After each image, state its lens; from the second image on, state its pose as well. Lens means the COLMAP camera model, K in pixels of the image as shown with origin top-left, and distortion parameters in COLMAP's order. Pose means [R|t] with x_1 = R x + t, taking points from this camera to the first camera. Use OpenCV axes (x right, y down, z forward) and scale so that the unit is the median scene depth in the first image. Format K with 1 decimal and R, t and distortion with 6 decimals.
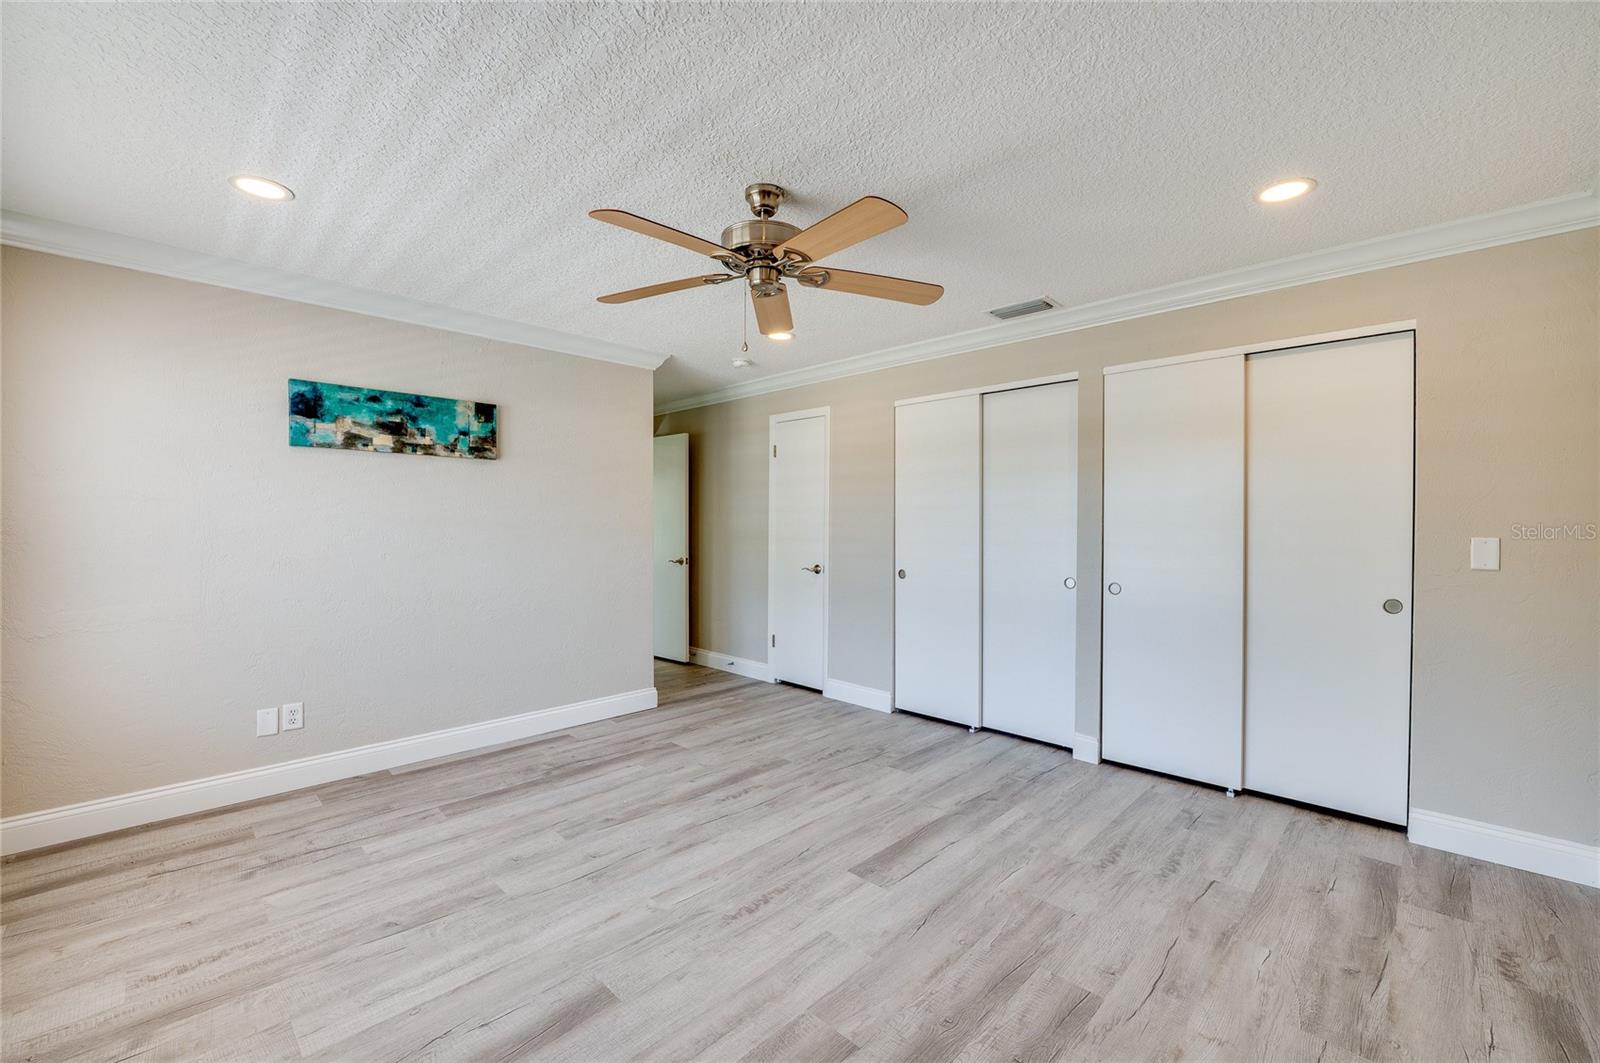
lens RADIAL K [[656.7, 0, 800.3], [0, 656.7, 529.8], [0, 0, 1]] dist [-0.015596, -0.000108]
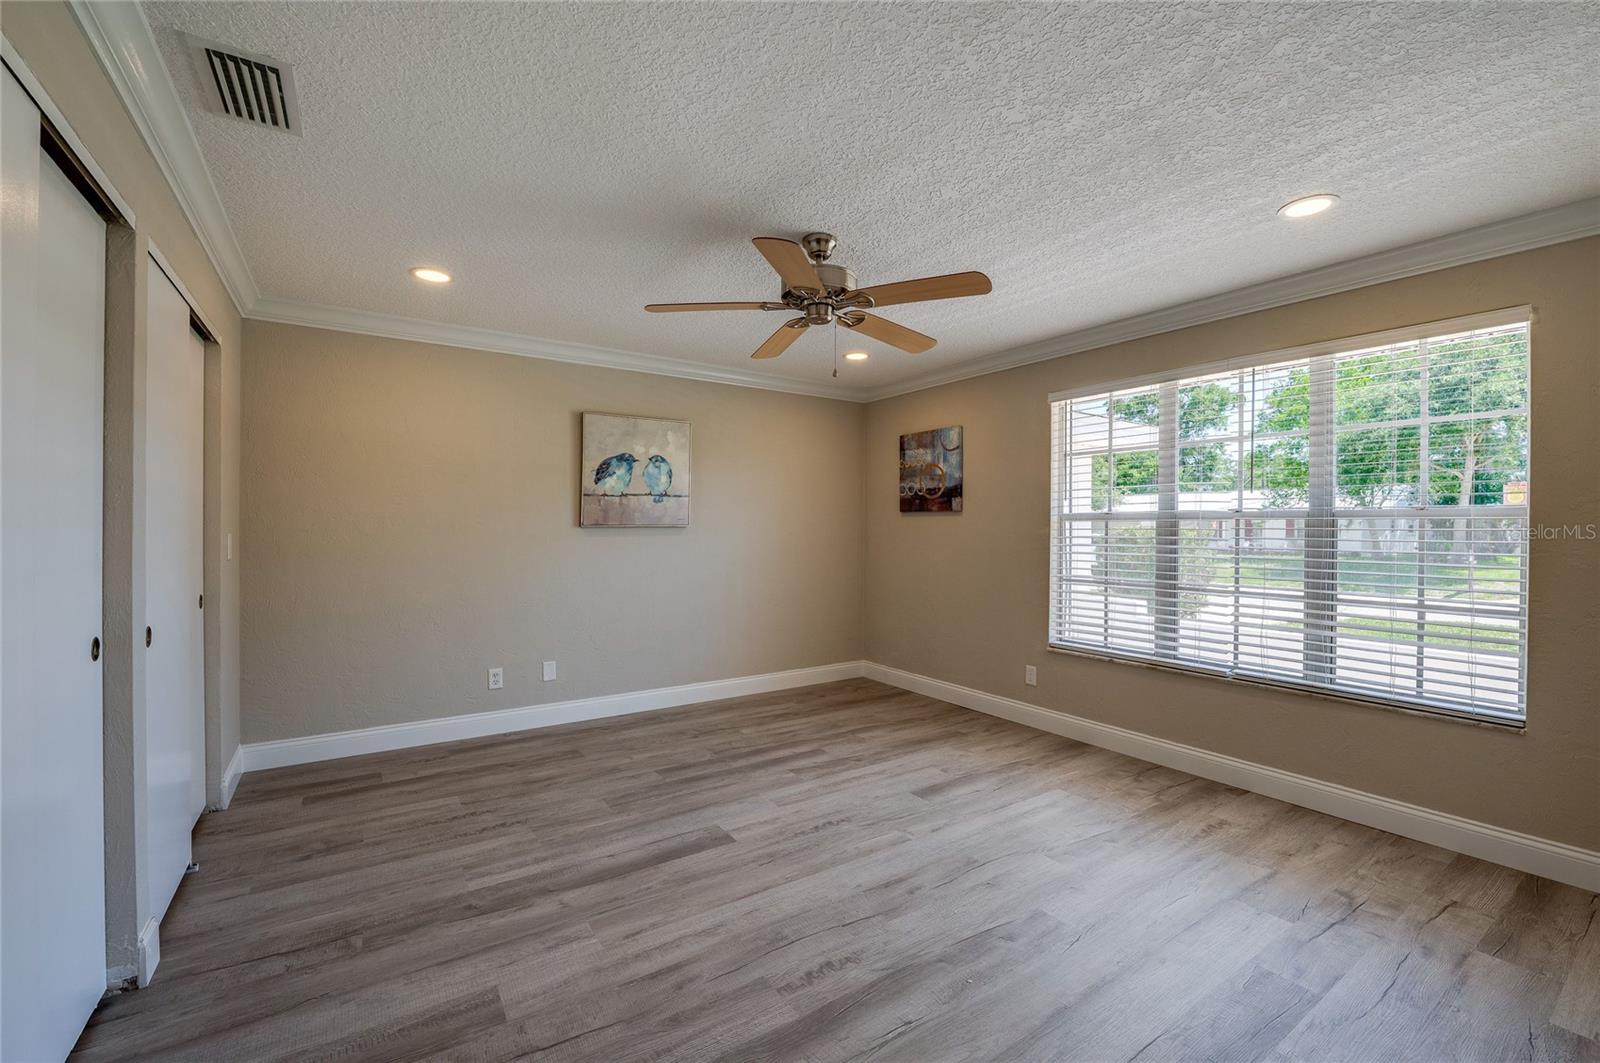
lens RADIAL K [[656.7, 0, 799.0], [0, 656.7, 527.8], [0, 0, 1]] dist [-0.015596, -0.000108]
pose [[-0.979480, -0.008552, 0.201359, -0.235402], [-0.006530, 0.999921, 0.010704, -0.012247], [-0.201434, 0.009170, -0.979459, 1.968336]]
